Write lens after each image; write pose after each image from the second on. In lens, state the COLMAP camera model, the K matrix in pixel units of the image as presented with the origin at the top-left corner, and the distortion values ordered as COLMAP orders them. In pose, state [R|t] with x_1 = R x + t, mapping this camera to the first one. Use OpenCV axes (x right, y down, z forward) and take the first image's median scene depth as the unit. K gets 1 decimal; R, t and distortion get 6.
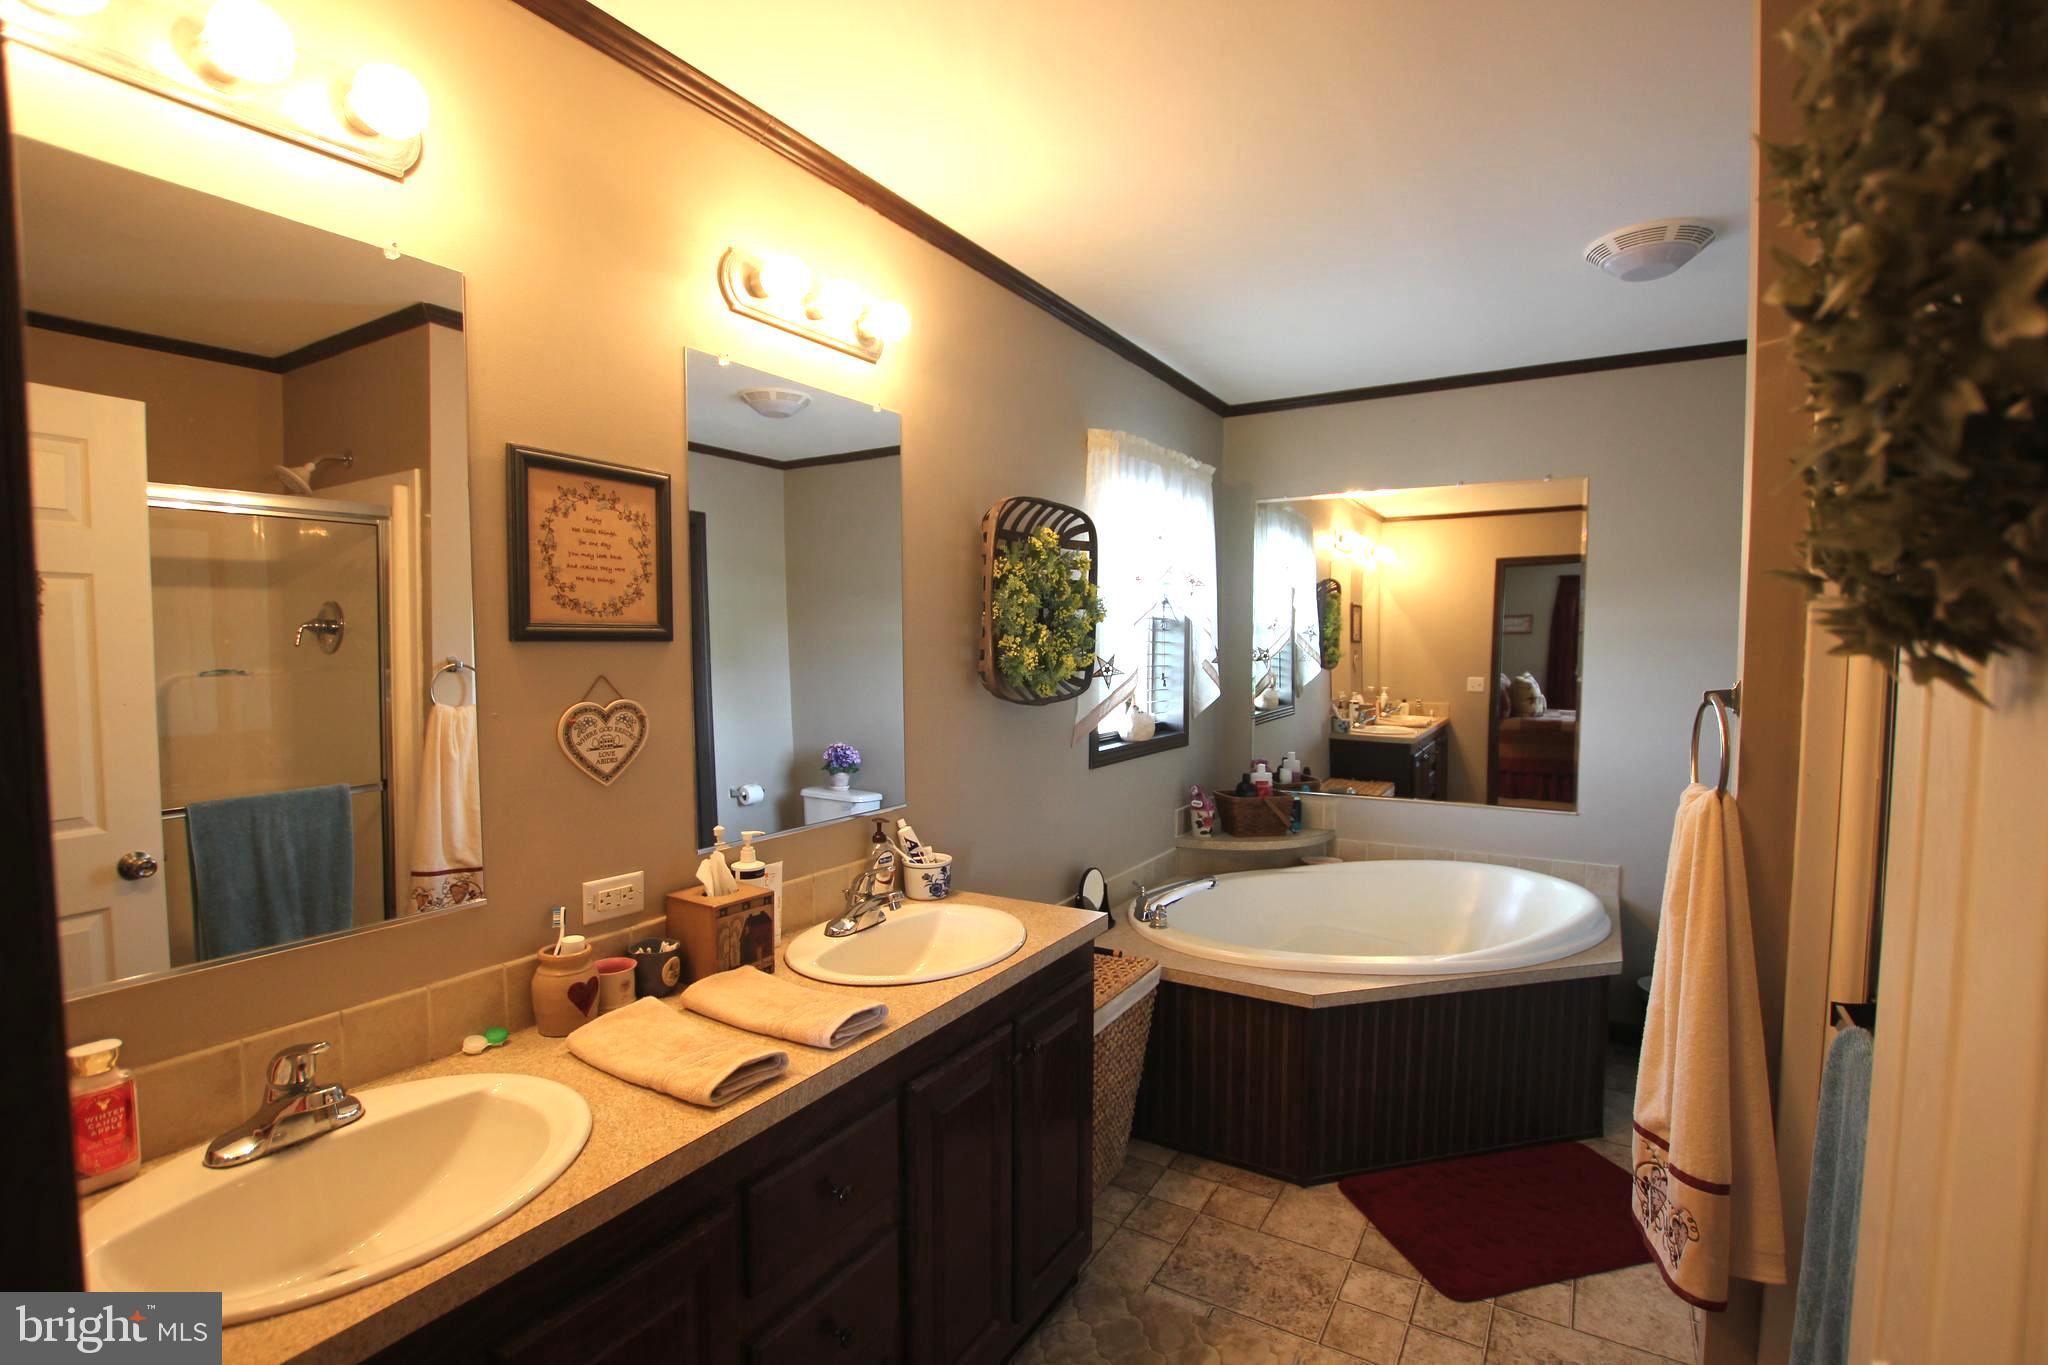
lens RADIAL K [[931.7, 0, 1024.0], [0, 931.7, 682.5], [0, 0, 1]] dist [-0.034513, -0.000024]
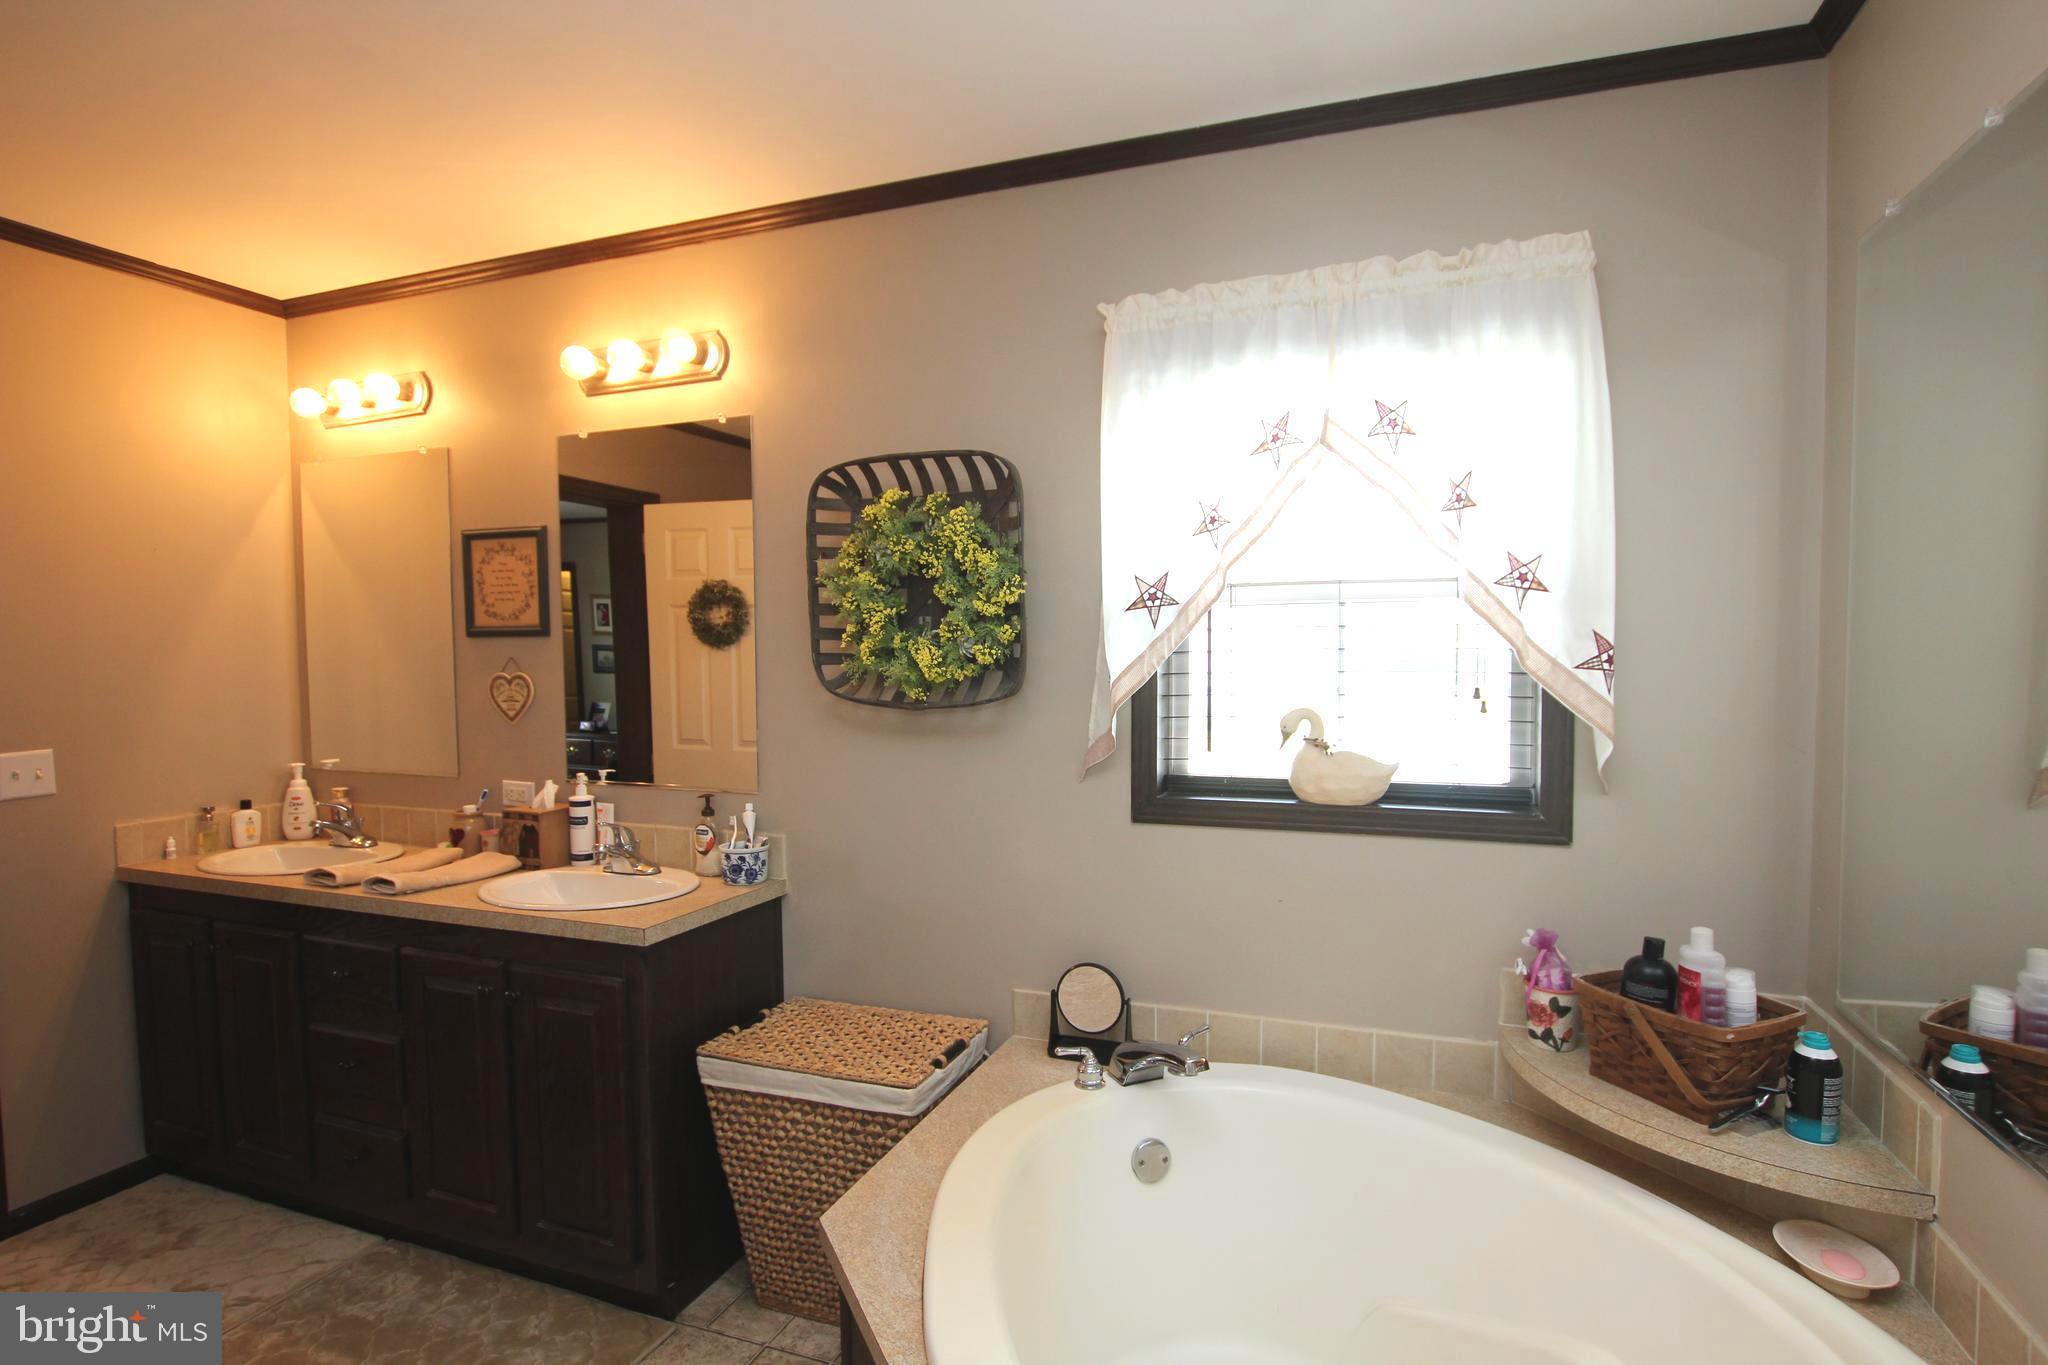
lens RADIAL K [[951.7, 0, 1032.9], [0, 951.7, 702.8], [0, 0, 1]] dist [-0.033207, 0.006406]
pose [[0.211678, 0.026197, -0.976988, 1.342848], [-0.046408, 0.998783, 0.016726, 0.002391], [0.976237, 0.041799, 0.212636, 1.507073]]
